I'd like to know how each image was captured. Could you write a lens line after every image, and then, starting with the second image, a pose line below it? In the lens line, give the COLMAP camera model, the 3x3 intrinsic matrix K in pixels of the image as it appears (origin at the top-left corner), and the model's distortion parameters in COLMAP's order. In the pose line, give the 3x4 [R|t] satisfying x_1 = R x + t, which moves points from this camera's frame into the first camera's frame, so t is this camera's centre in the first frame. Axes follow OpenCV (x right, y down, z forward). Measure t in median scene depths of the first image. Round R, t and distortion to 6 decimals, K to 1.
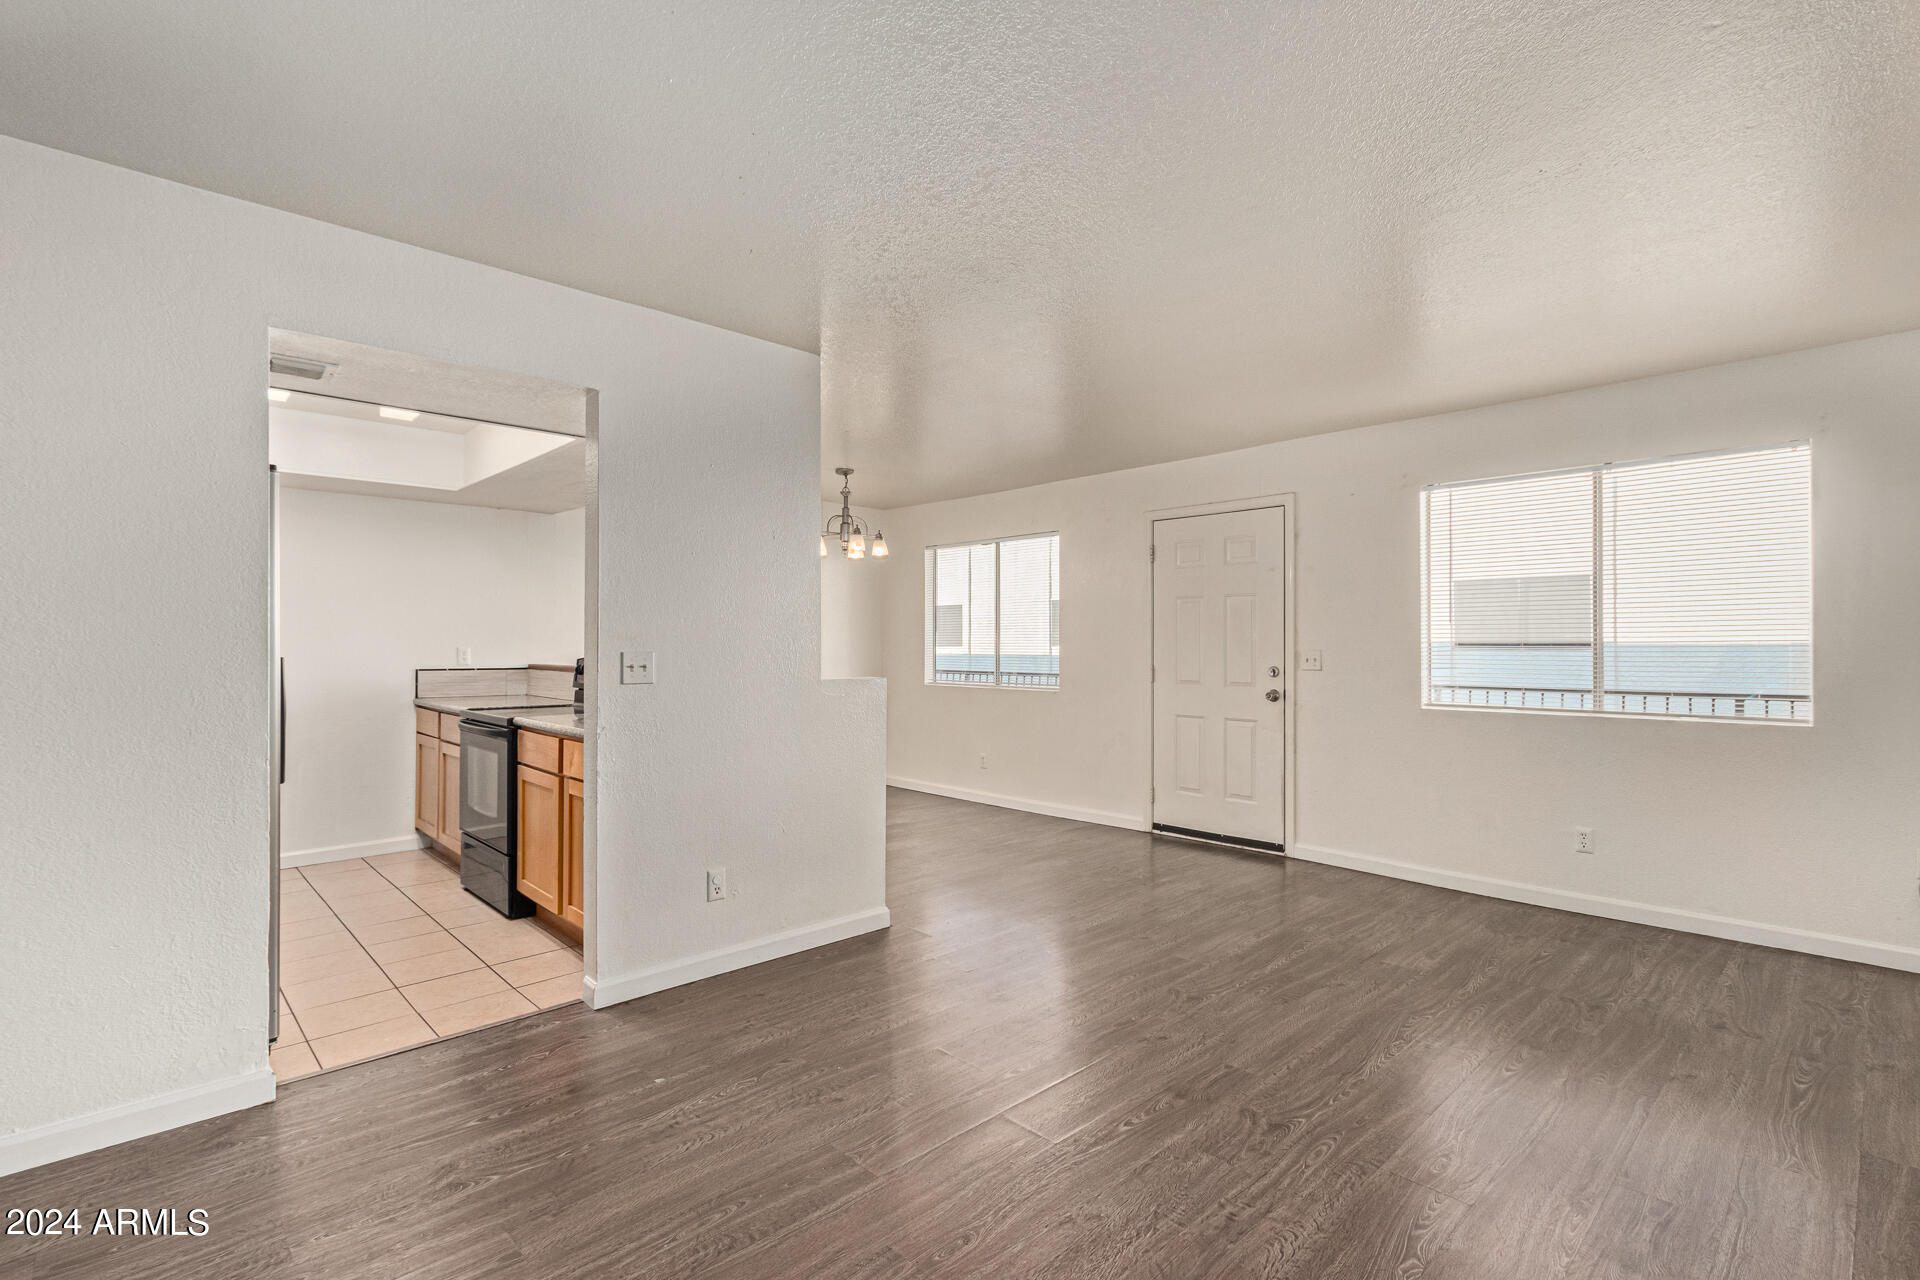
lens RADIAL K [[882.2, 0, 968.3], [0, 882.2, 644.6], [0, 0, 1]] dist [0.000619, 0.000548]
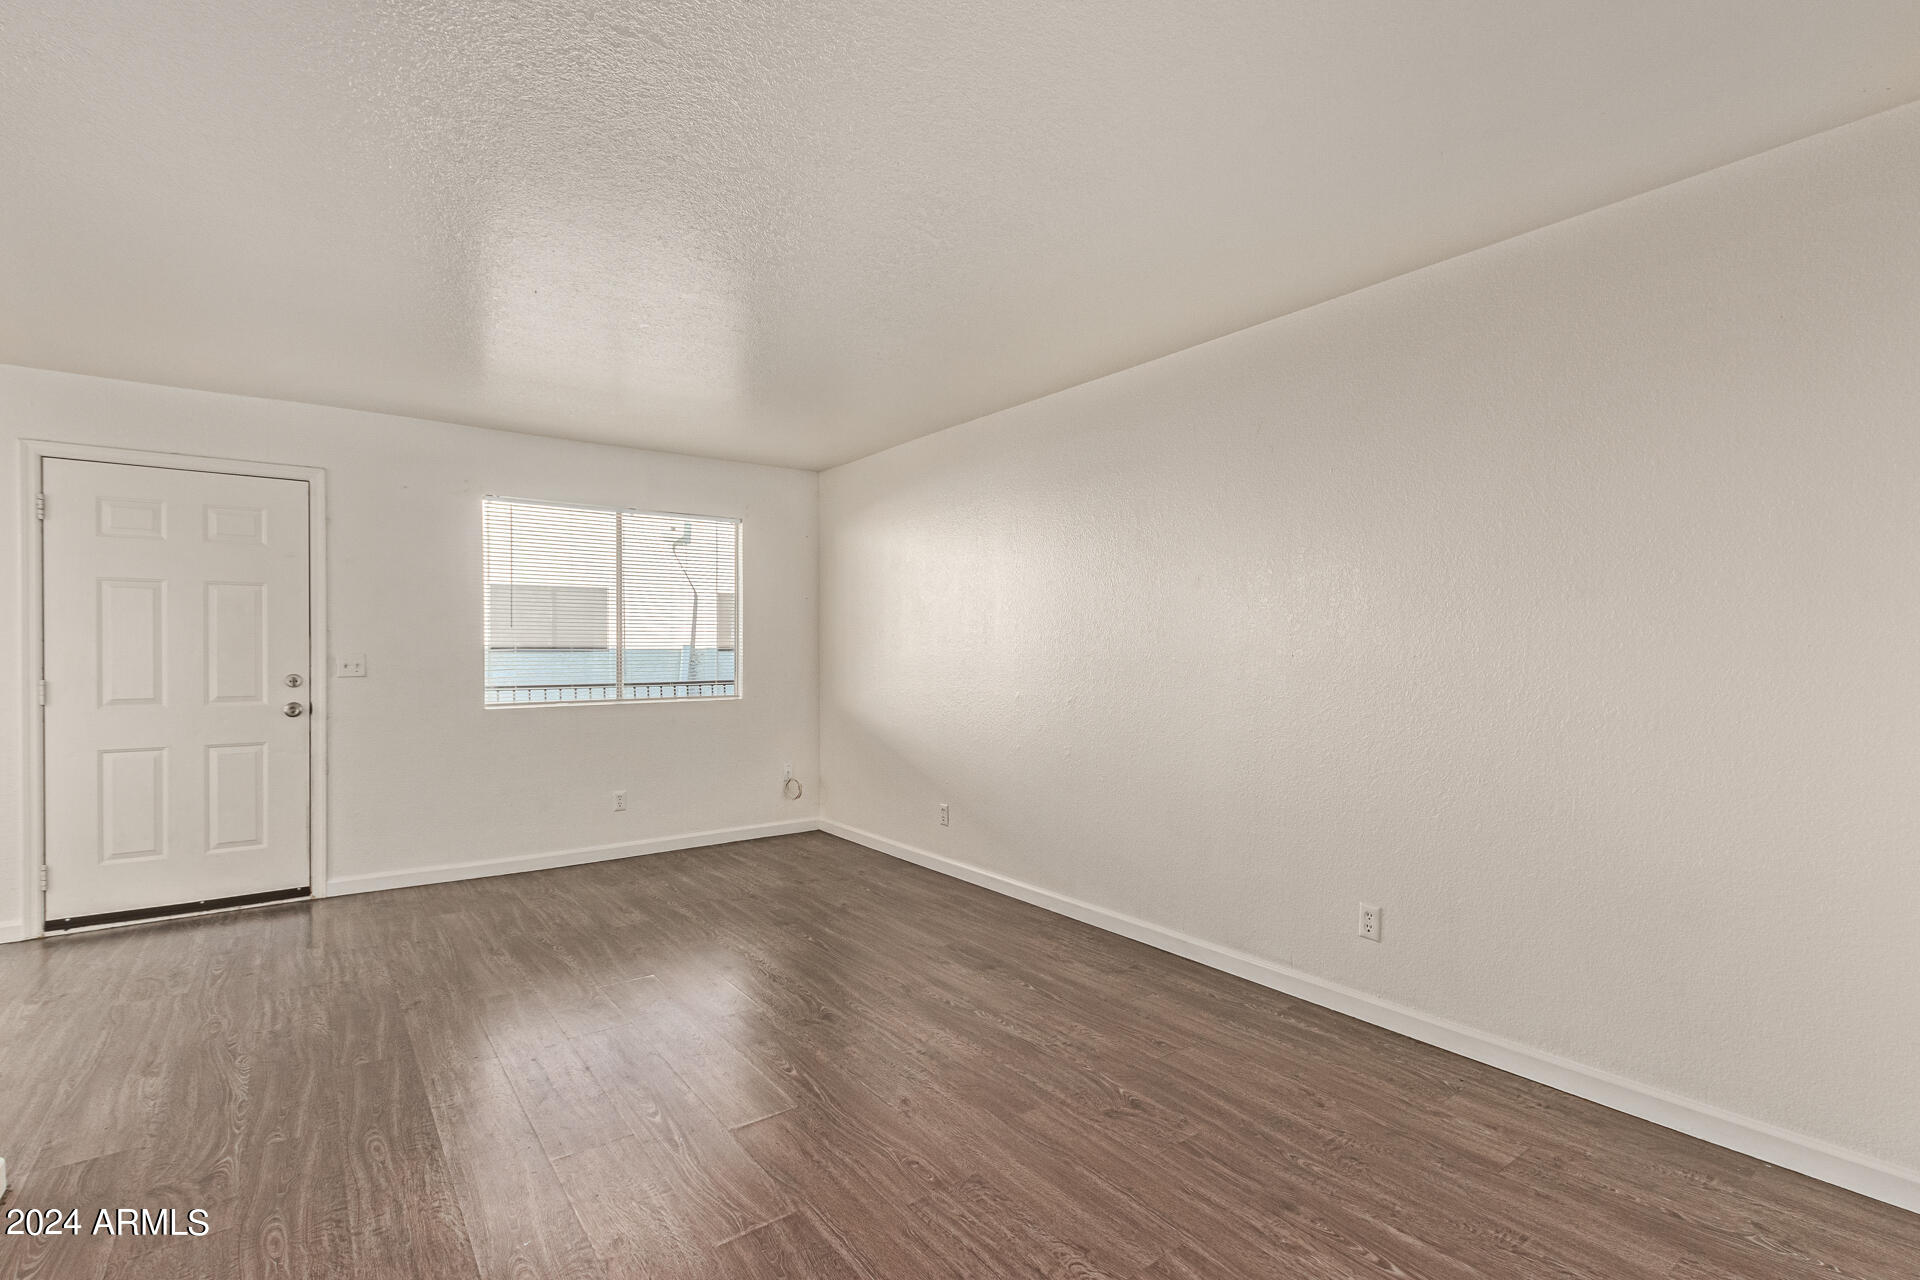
lens RADIAL K [[880.2, 0, 965.3], [0, 880.2, 654.7], [0, 0, 1]] dist [0.007468, -0.000613]
pose [[0.117995, -0.008164, 0.992981, -0.523290], [-0.001139, 0.999964, 0.008356, -0.001617], [-0.993014, -0.002117, 0.117981, 0.364970]]
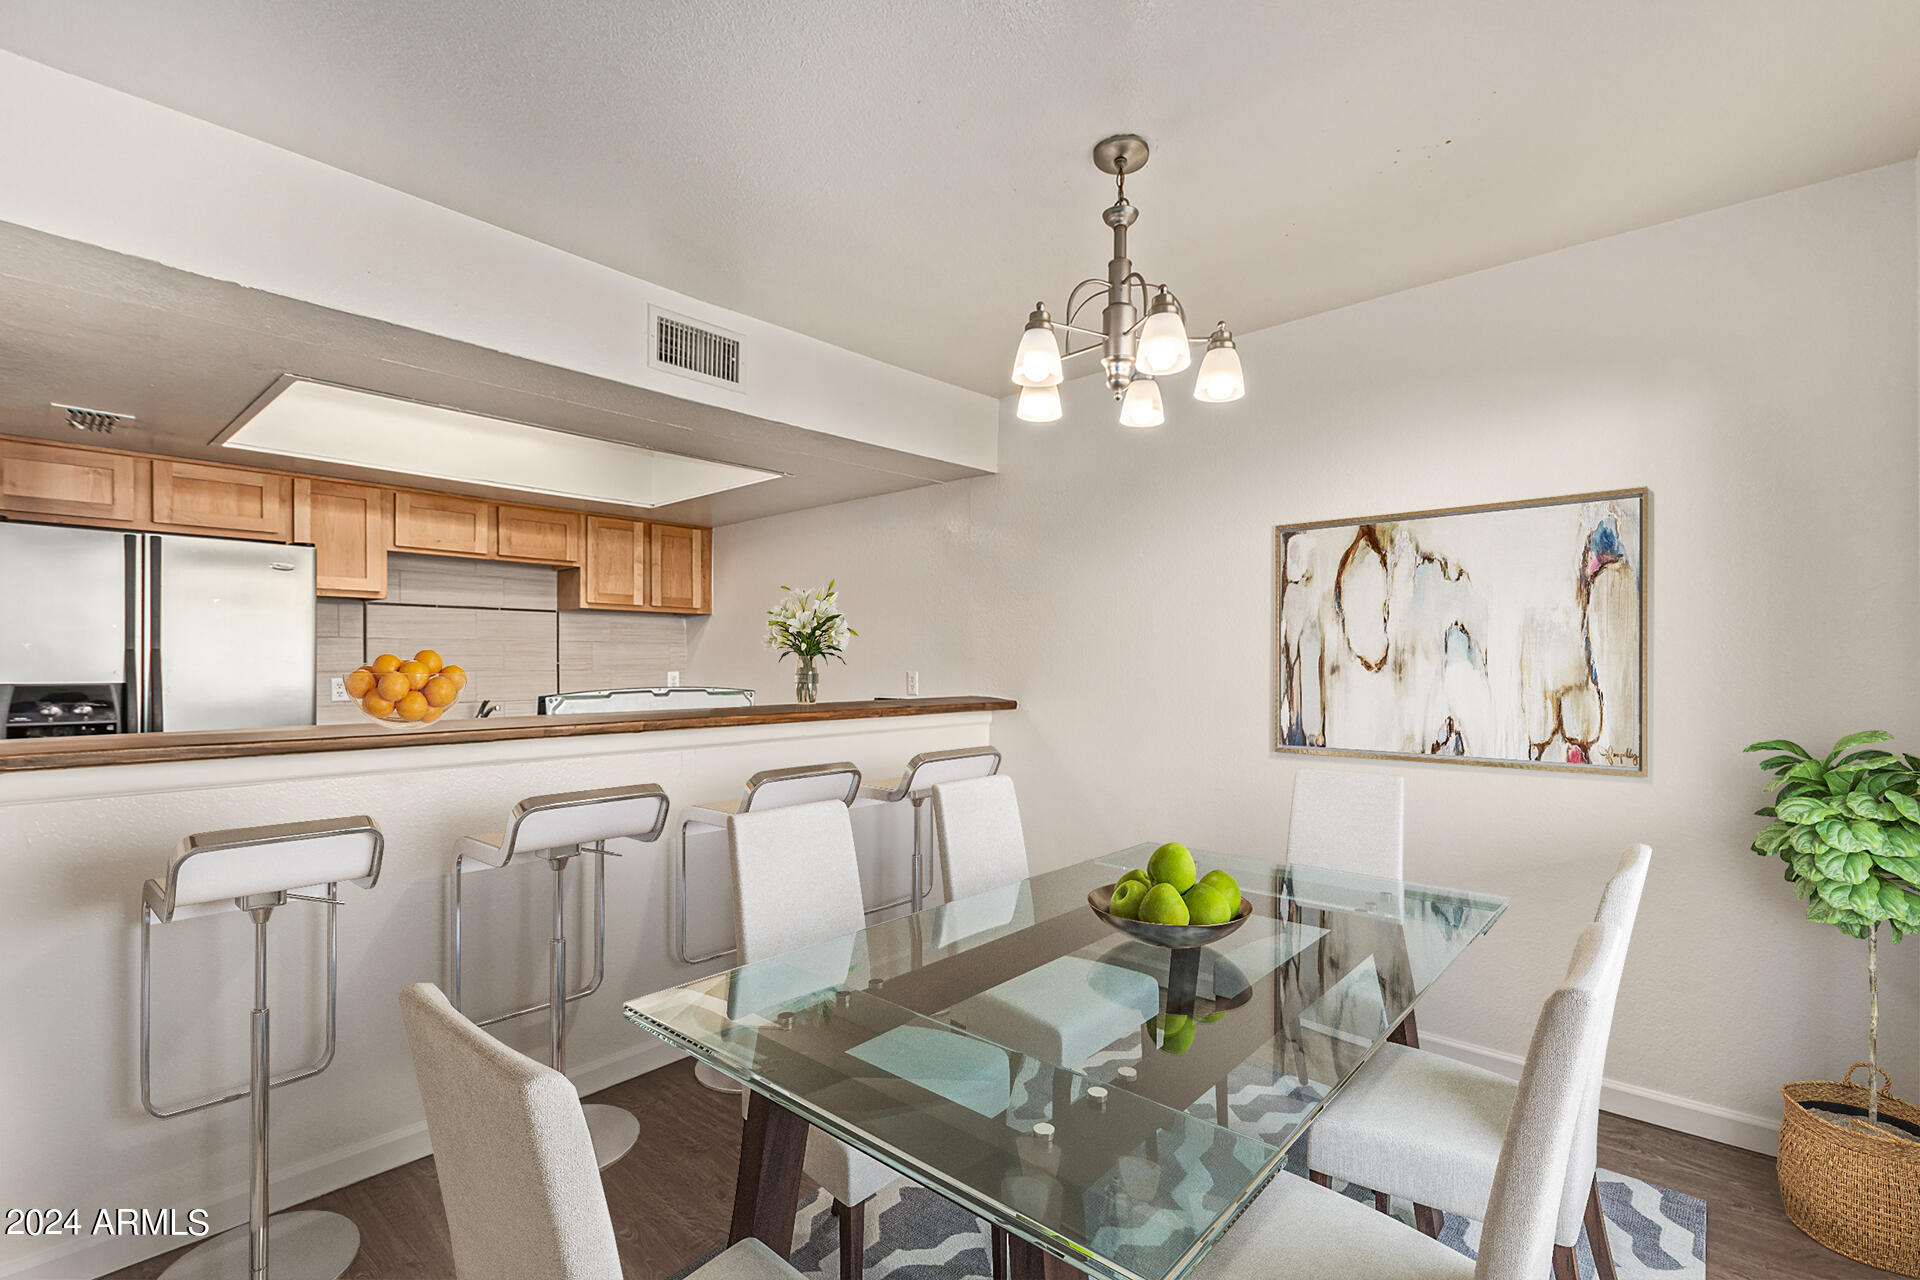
lens RADIAL K [[882.2, 0, 968.3], [0, 882.2, 644.6], [0, 0, 1]] dist [0.000619, 0.000548]
pose [[0.081025, -0.026689, -0.996355, 0.282293], [0.005879, 0.999637, -0.026298, 0.000626], [0.996695, -0.003727, 0.081153, 1.373894]]
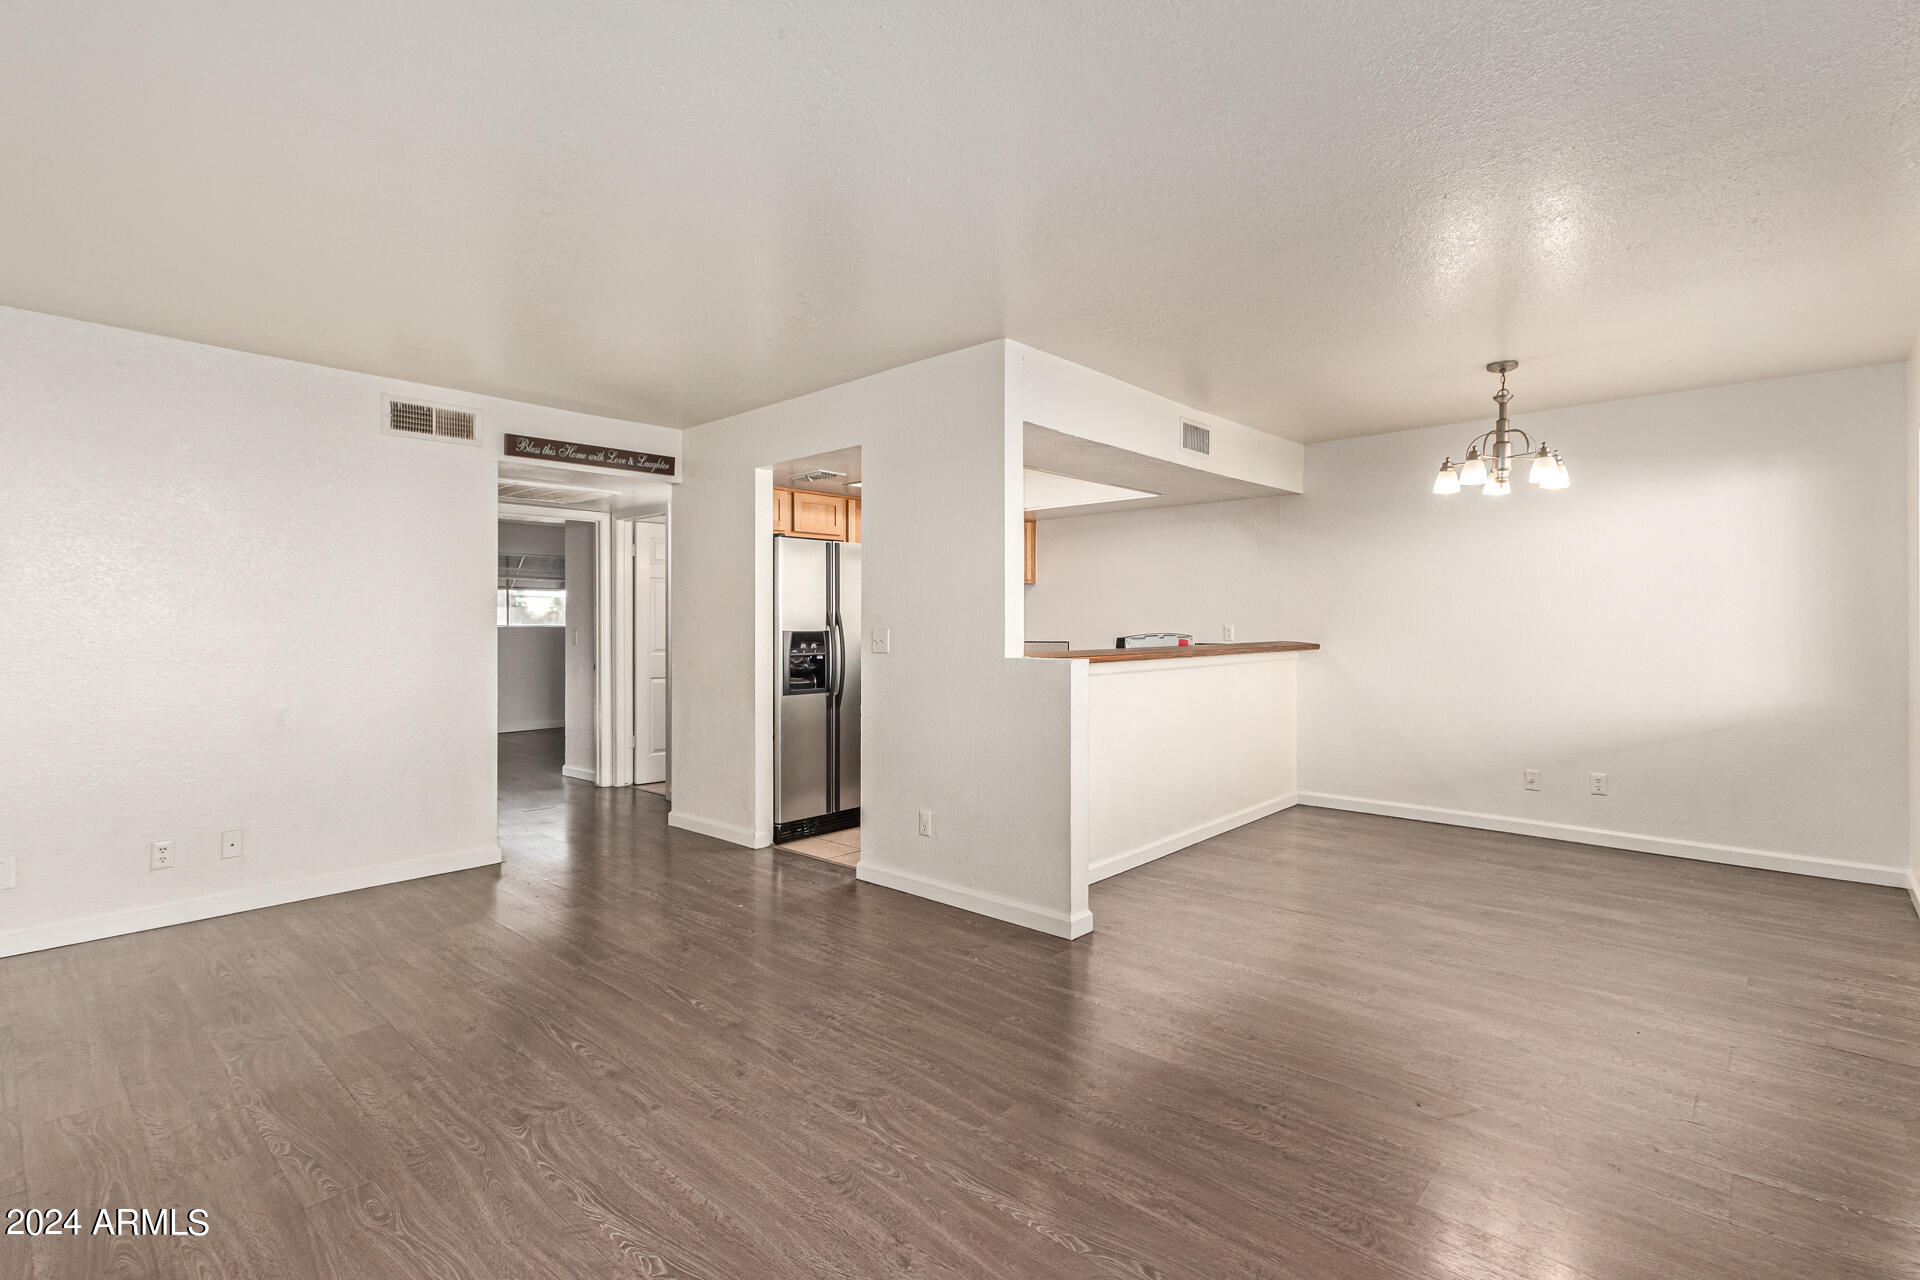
lens RADIAL K [[893.7, 0, 965.6], [0, 893.7, 618.5], [0, 0, 1]] dist [0.002800, -0.000584]
pose [[0.067774, -0.006284, -0.997681, 0.781458], [0.005581, 0.999967, -0.005919, 0.000199], [0.997685, -0.005167, 0.067807, 0.810392]]
